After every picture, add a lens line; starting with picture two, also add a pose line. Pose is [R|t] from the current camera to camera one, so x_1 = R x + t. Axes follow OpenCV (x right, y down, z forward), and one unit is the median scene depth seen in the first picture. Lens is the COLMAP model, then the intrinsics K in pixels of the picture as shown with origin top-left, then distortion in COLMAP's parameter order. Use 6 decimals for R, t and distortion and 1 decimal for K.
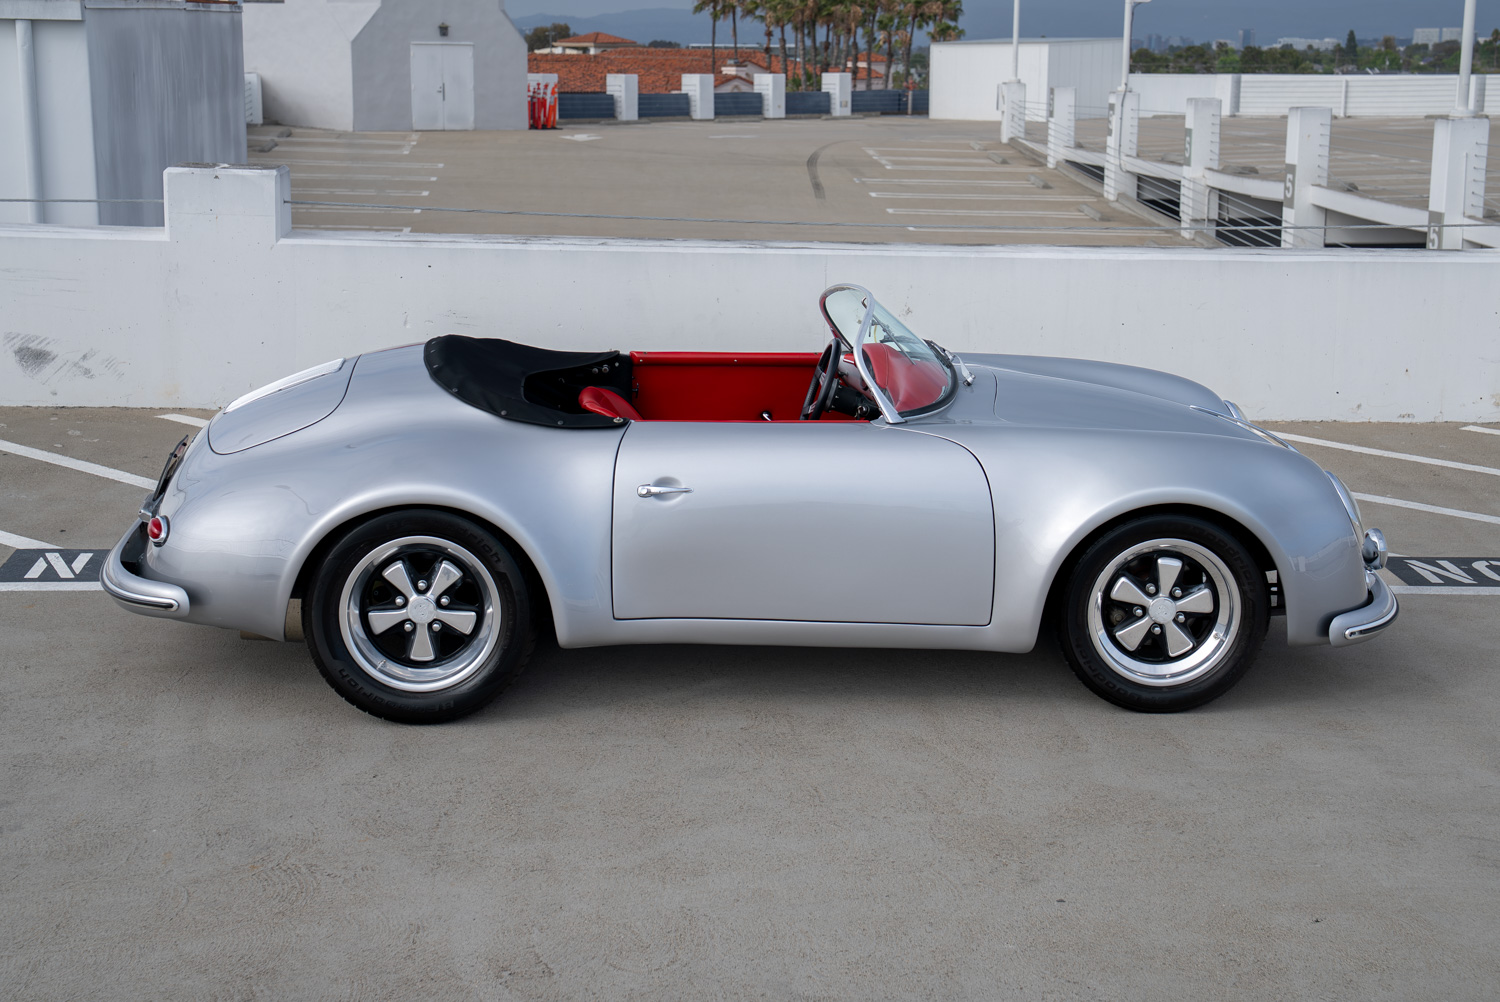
lens RADIAL K [[2338.0, 0, 778.5], [0, 2338.0, 453.7], [0, 0, 1]] dist [0.164012, 0.237500]
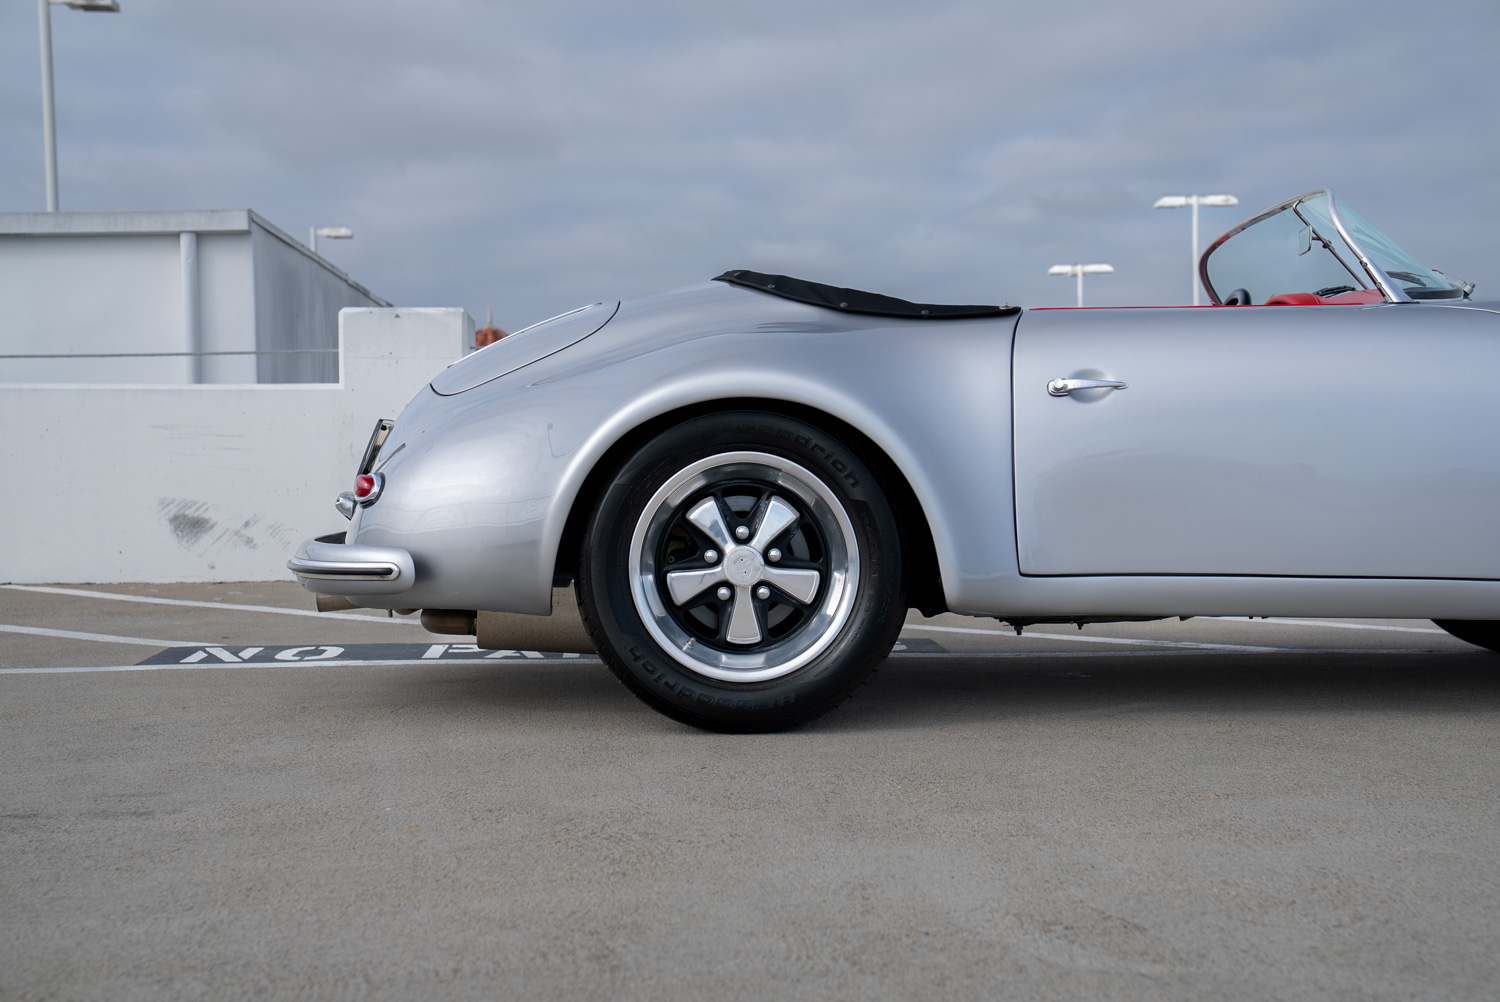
lens RADIAL K [[2126.3, 0, 750.3], [0, 2126.3, 497.1], [0, 0, 1]] dist [0.144290, 0.359118]
pose [[0.998740, -0.030984, -0.039466, -0.075341], [0.023339, 0.983162, -0.181238, 0.097173], [0.044417, 0.180088, 0.982647, 0.229577]]
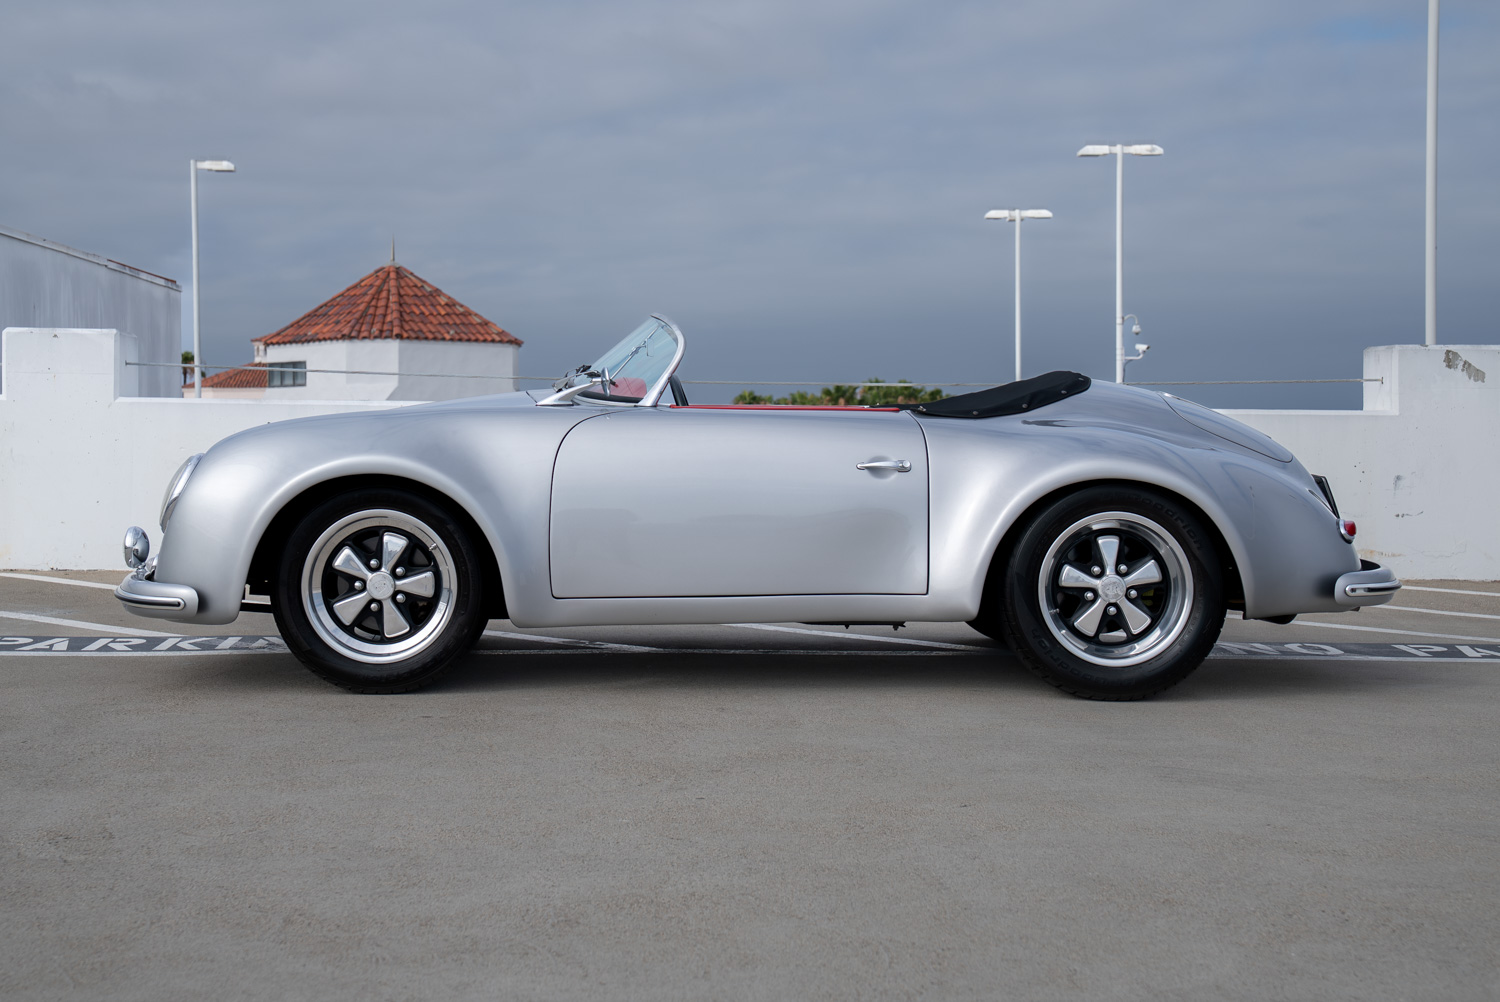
lens RADIAL K [[2332.3, 0, 742.1], [0, 2332.3, 477.4], [0, 0, 1]] dist [0.168435, 0.158762]
pose [[0.999327, -0.014439, -0.033706, 0.085136], [0.008680, 0.986235, -0.165123, 0.109324], [0.035626, 0.164719, 0.985697, 0.031759]]
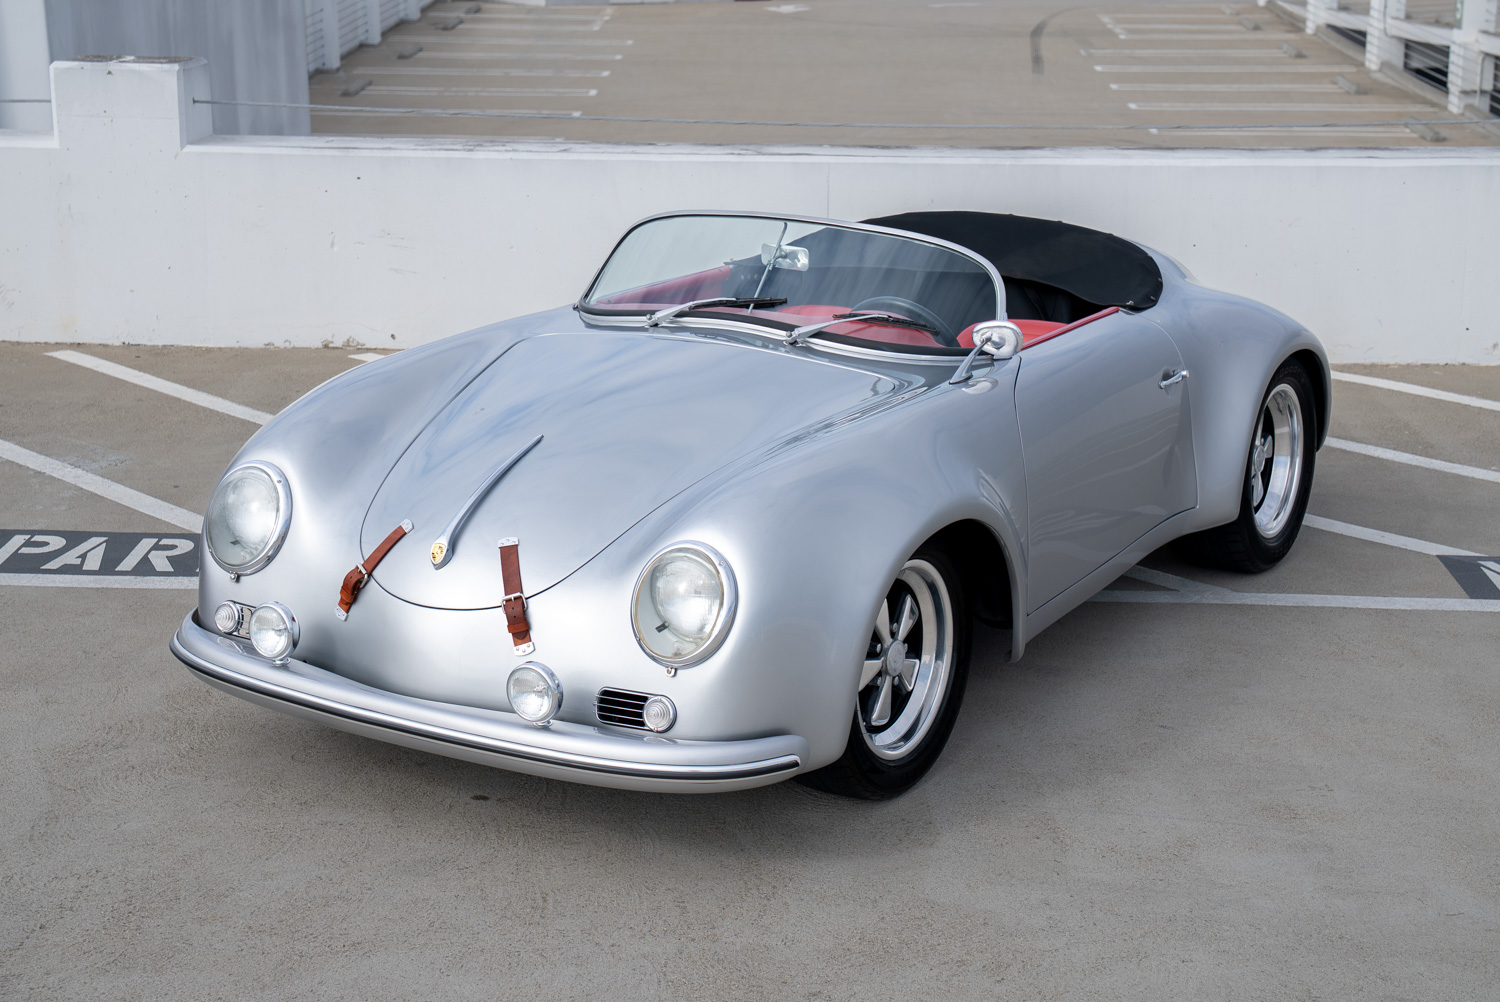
lens RADIAL K [[2467.8, 0, 737.6], [0, 2467.8, 488.8], [0, 0, 1]] dist [0.145516, 0.405310]
pose [[0.992408, 0.012849, -0.122319, 0.099210], [-0.005684, 0.998257, 0.058749, -0.021251], [0.122861, -0.057608, 0.990750, 0.121831]]
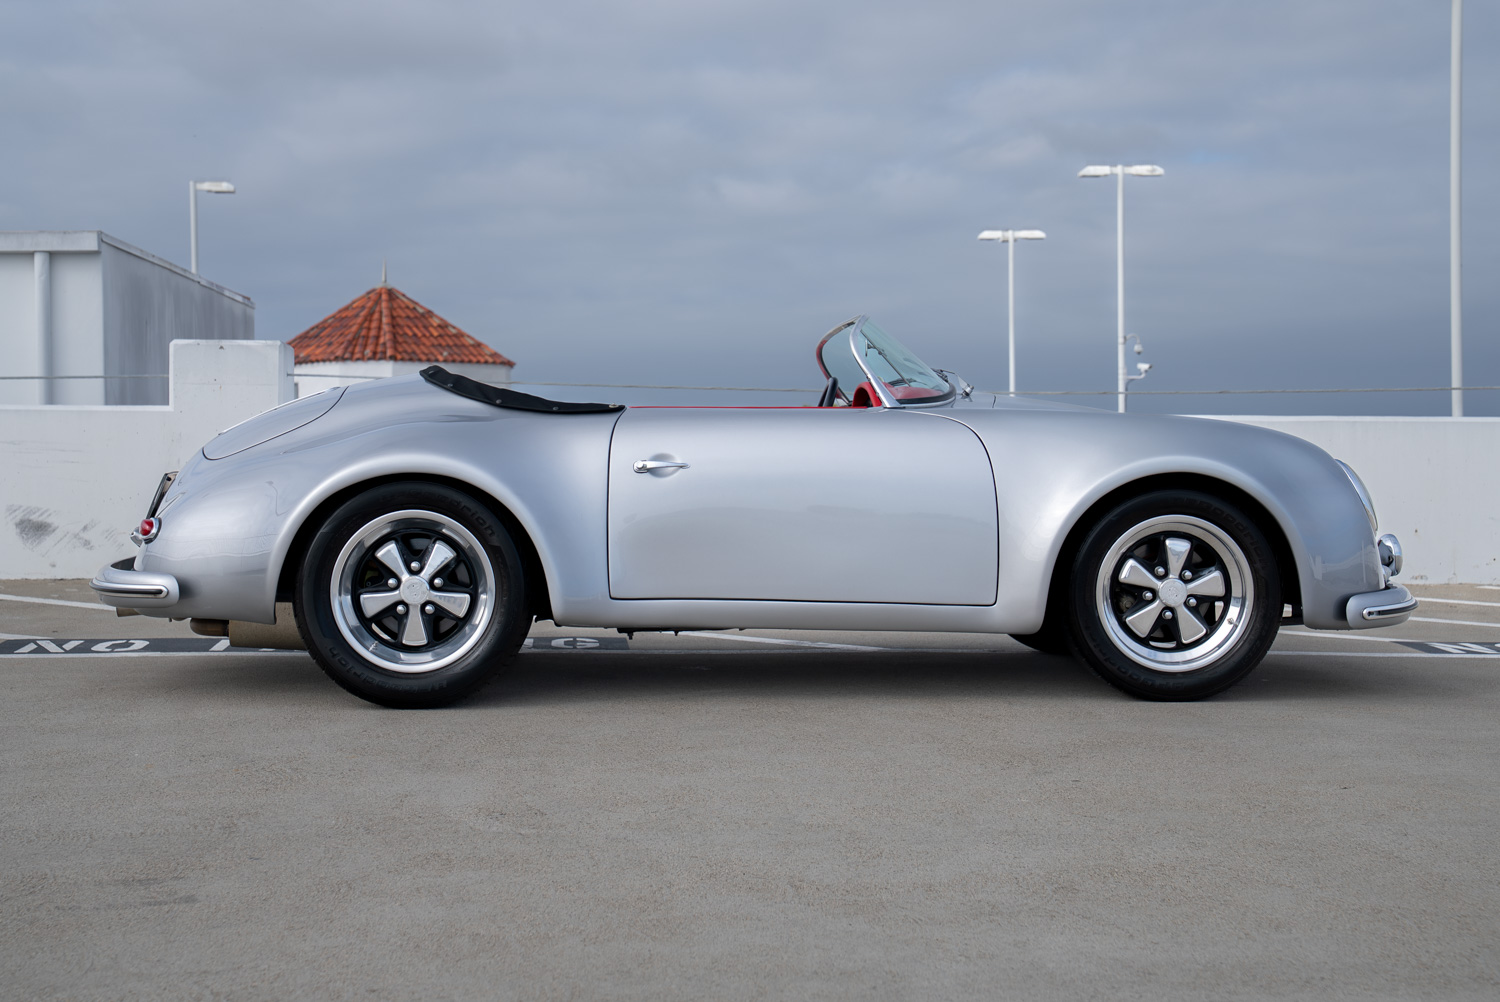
lens RADIAL K [[2342.6, 0, 749.0], [0, 2342.6, 467.3], [0, 0, 1]] dist [0.177120, 0.113347]
pose [[0.999743, -0.018178, -0.013561, 0.001184], [0.015457, 0.983707, -0.179113, 0.117504], [0.016596, 0.178857, 0.983735, 0.016422]]
